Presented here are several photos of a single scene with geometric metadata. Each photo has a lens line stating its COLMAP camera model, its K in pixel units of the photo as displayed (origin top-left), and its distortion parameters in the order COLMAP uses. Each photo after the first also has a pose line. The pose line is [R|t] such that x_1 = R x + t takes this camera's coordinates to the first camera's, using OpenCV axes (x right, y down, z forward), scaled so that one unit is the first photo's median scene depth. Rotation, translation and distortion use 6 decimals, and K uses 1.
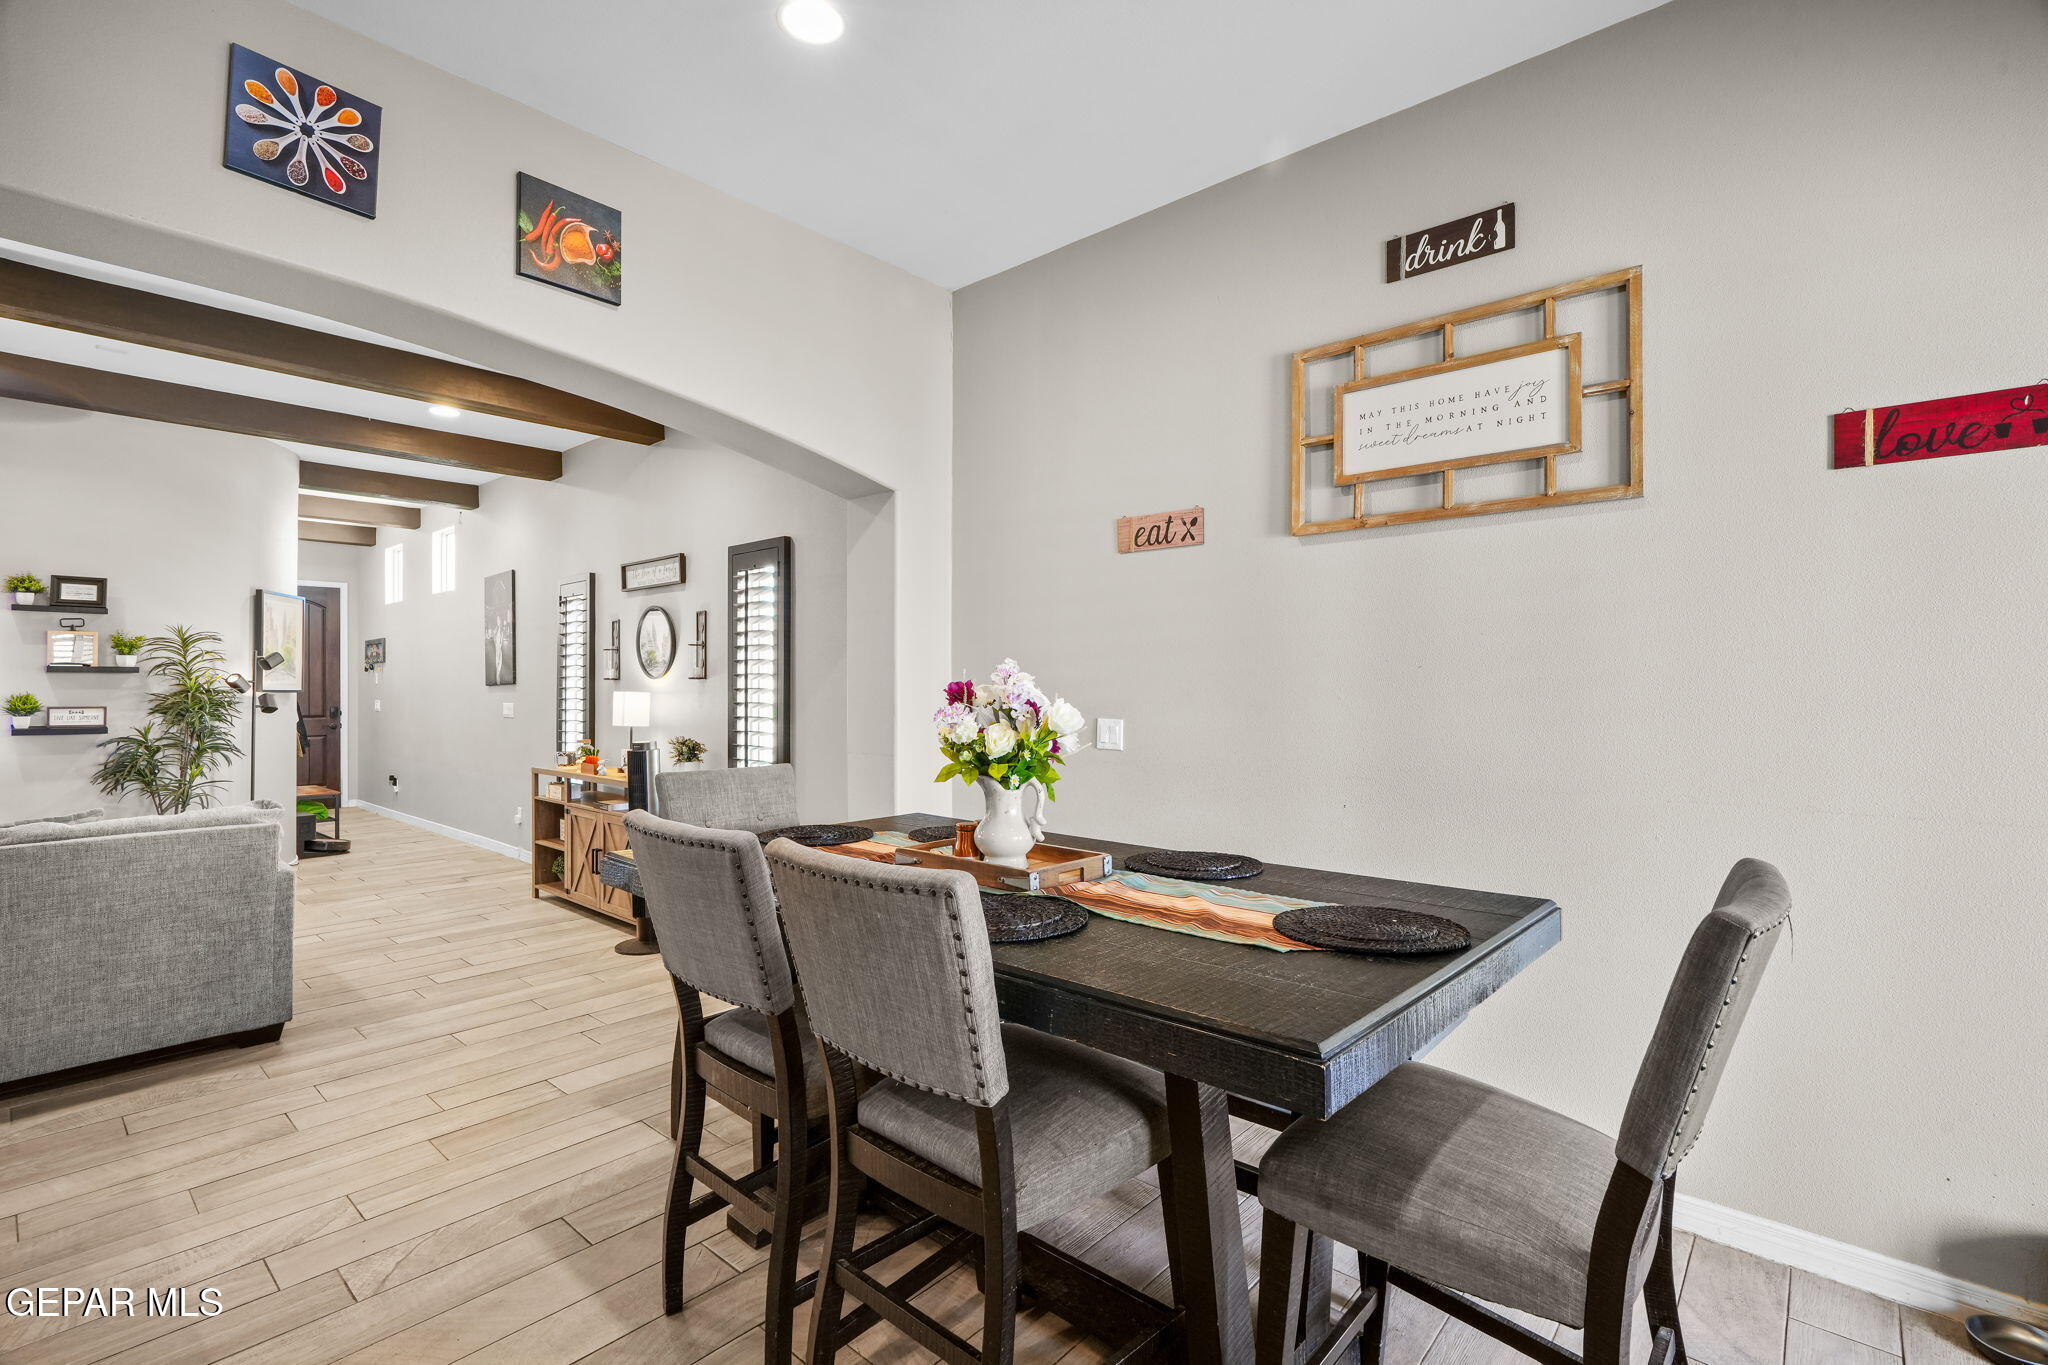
lens RADIAL K [[928.3, 0, 1030.1], [0, 928.3, 676.1], [0, 0, 1]] dist [-0.012797, 0.007180]
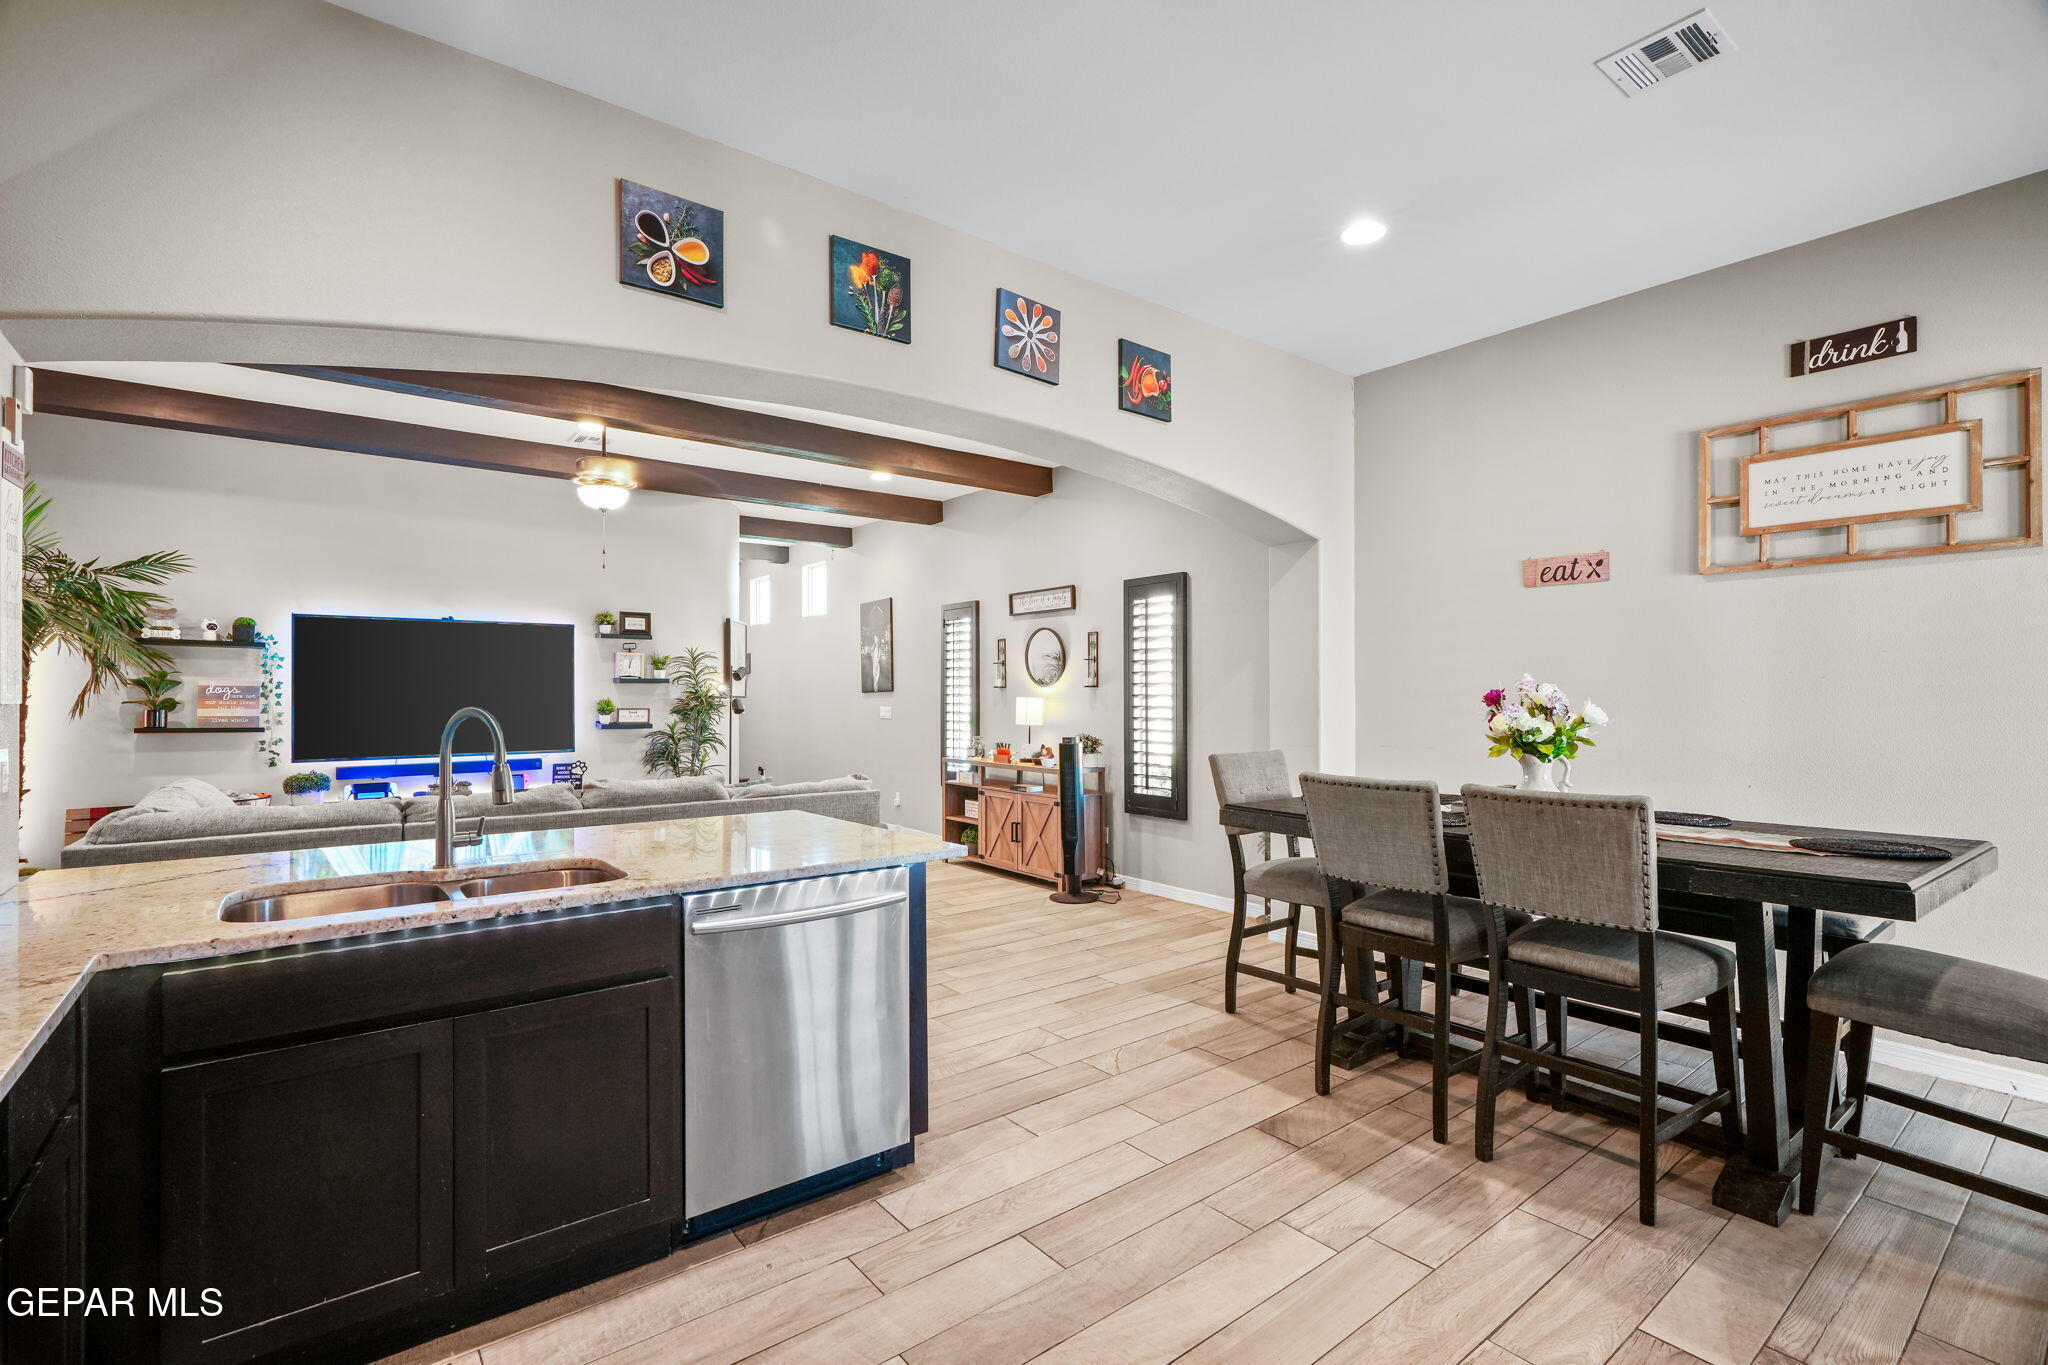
lens RADIAL K [[929.8, 0, 1024.0], [0, 929.8, 682.5], [0, 0, 1]] dist [-0.009045, 0.004209]
pose [[0.983692, -0.002446, -0.179846, -0.412528], [0.002379, 0.999997, -0.000590, -0.004418], [0.179846, 0.000152, 0.983695, -0.432730]]
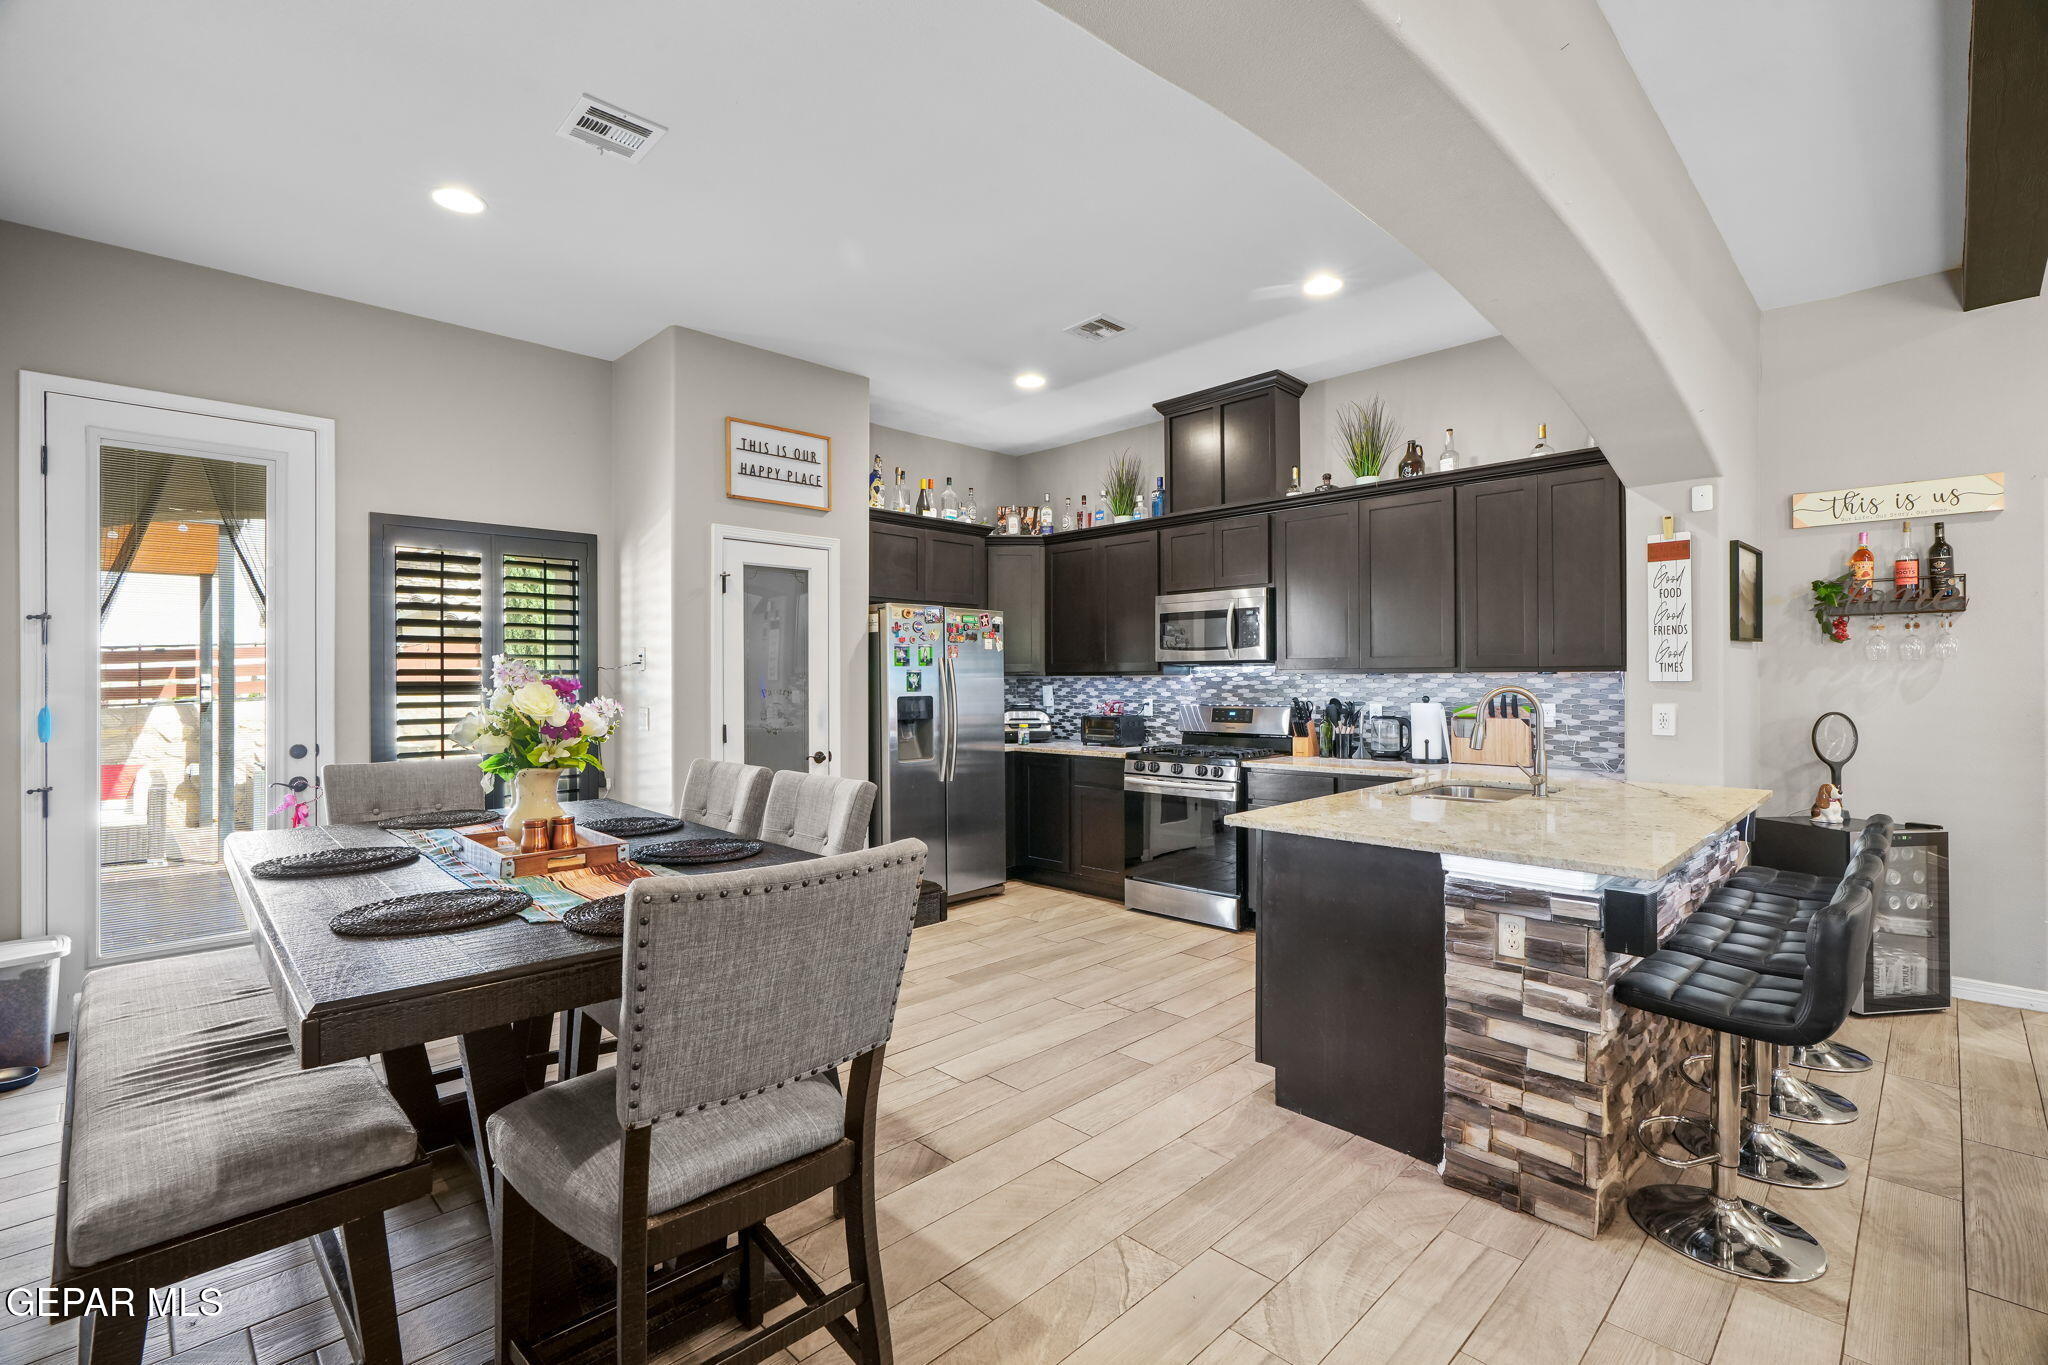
lens RADIAL K [[934.6, 0, 1018.2], [0, 934.6, 683.1], [0, 0, 1]] dist [-0.000927, 0.000597]
pose [[-0.997685, 0.002807, 0.067943, -0.476659], [0.002584, 0.999991, -0.003357, 0.014217], [-0.067952, -0.003174, -0.997684, 1.493606]]
